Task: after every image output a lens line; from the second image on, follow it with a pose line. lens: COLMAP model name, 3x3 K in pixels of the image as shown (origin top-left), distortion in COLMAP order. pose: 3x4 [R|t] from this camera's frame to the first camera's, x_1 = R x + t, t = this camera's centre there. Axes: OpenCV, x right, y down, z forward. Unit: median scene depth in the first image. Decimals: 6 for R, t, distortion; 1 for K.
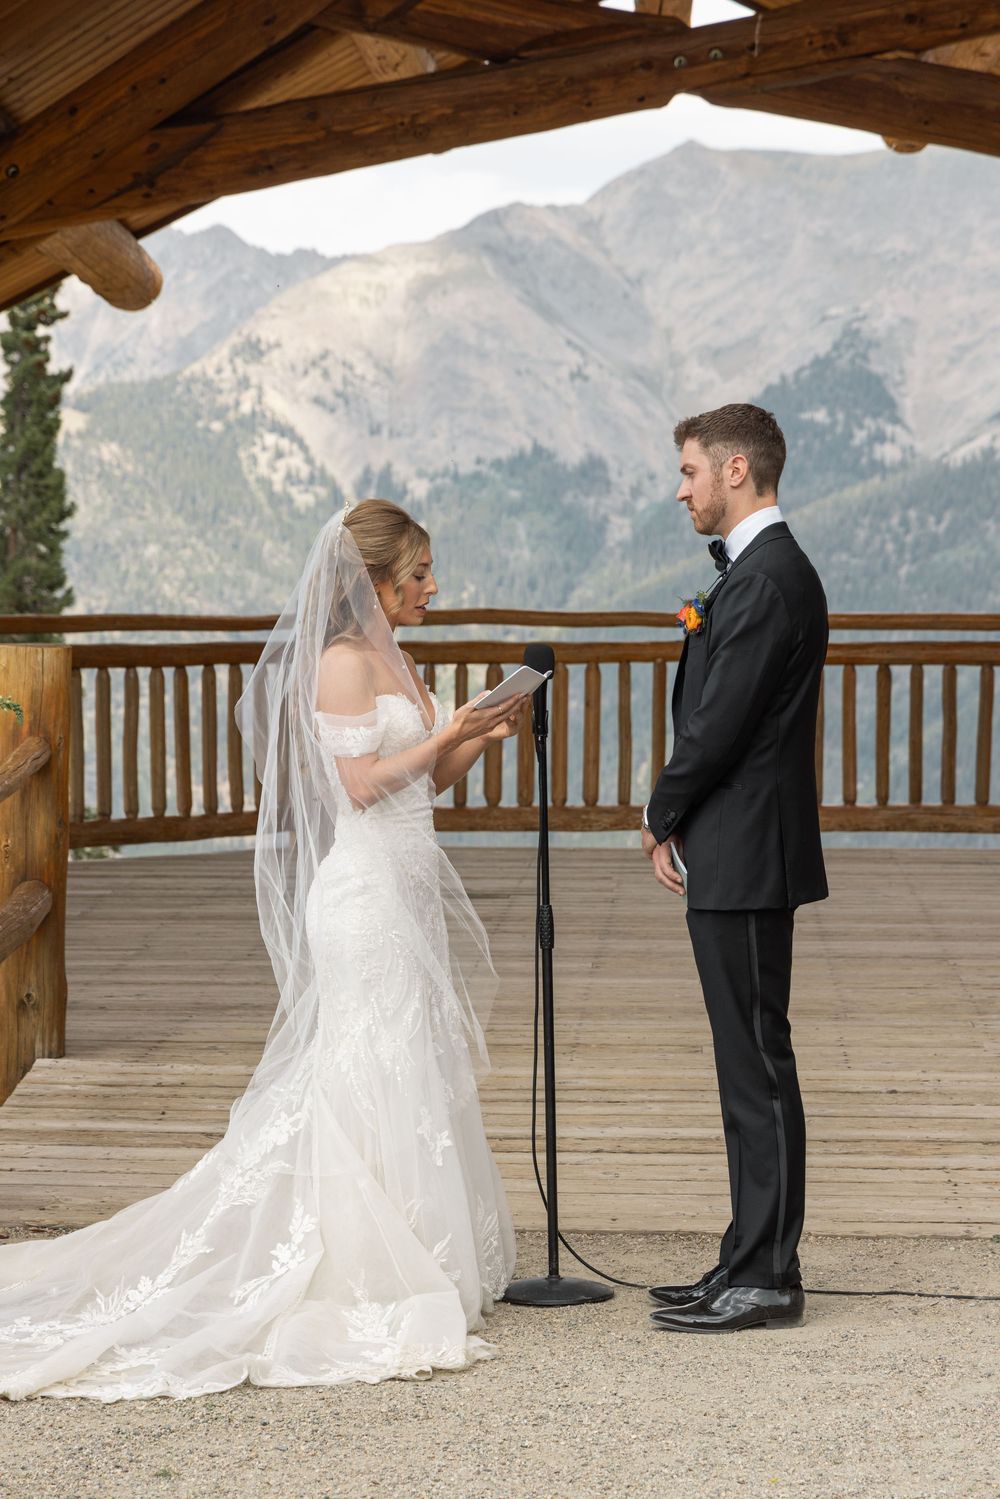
lens RADIAL K [[3861.0, 0, 500.0], [0, 3861.0, 749.5], [0, 0, 1]] dist [0.039068, 0.037365]
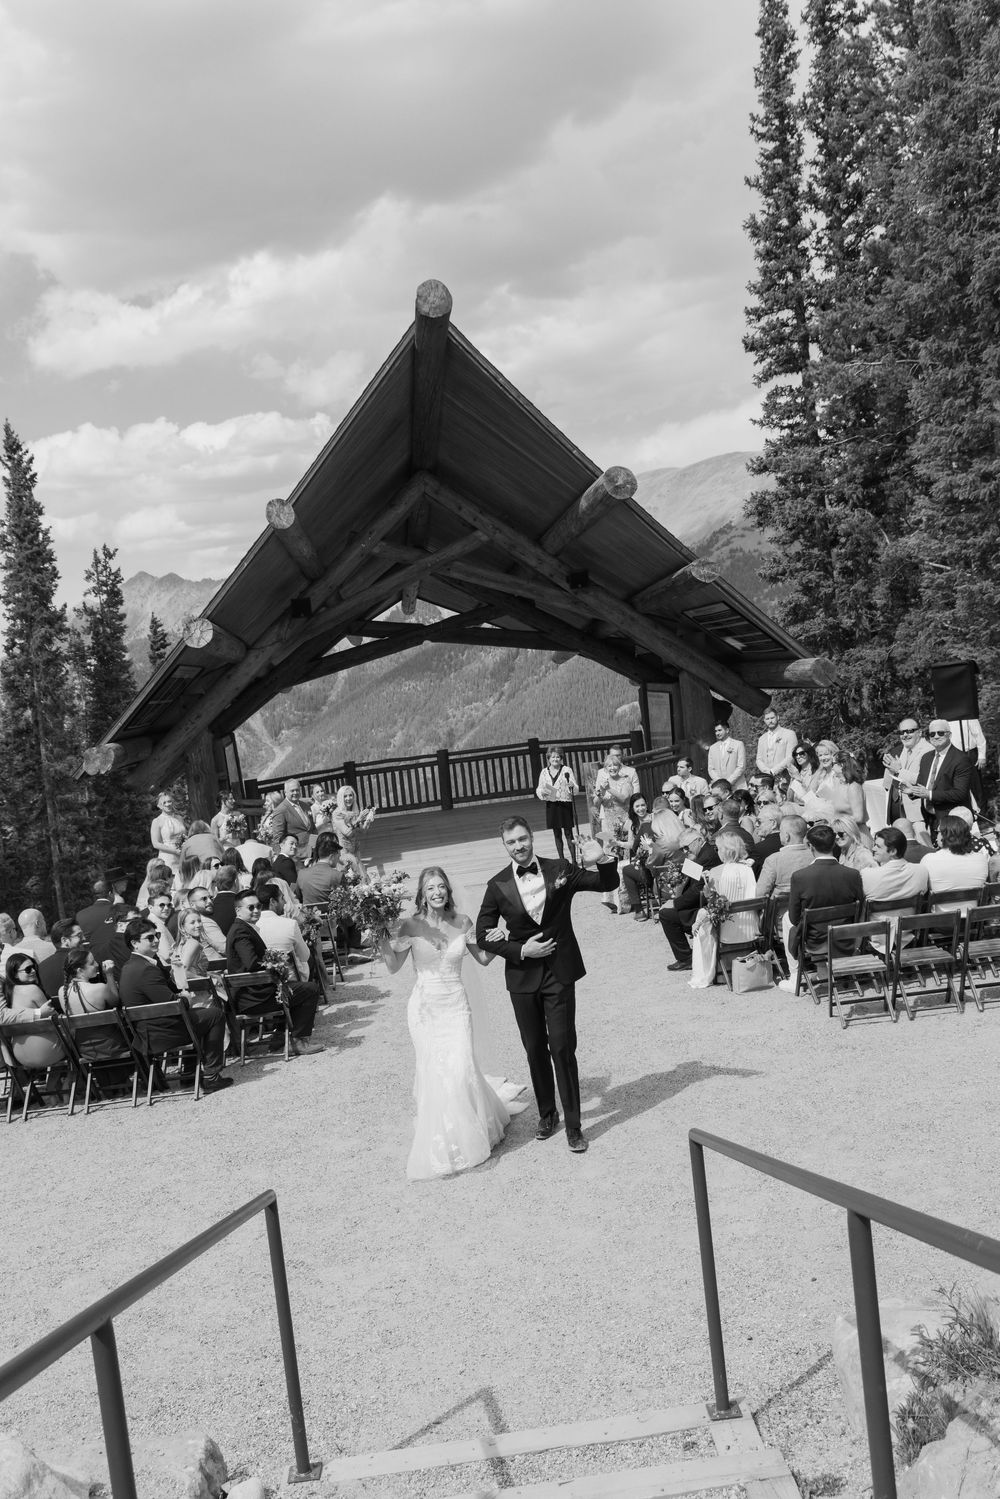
lens RADIAL K [[1493.1, 0, 500.0], [0, 1493.1, 749.5], [0, 0, 1]] dist [0.047951, 0.012202]
pose [[0.983101, -0.128512, 0.130374, -0.094913], [0.128300, 0.991684, 0.010064, -0.047055], [-0.130583, 0.006833, 0.991414, -0.615239]]
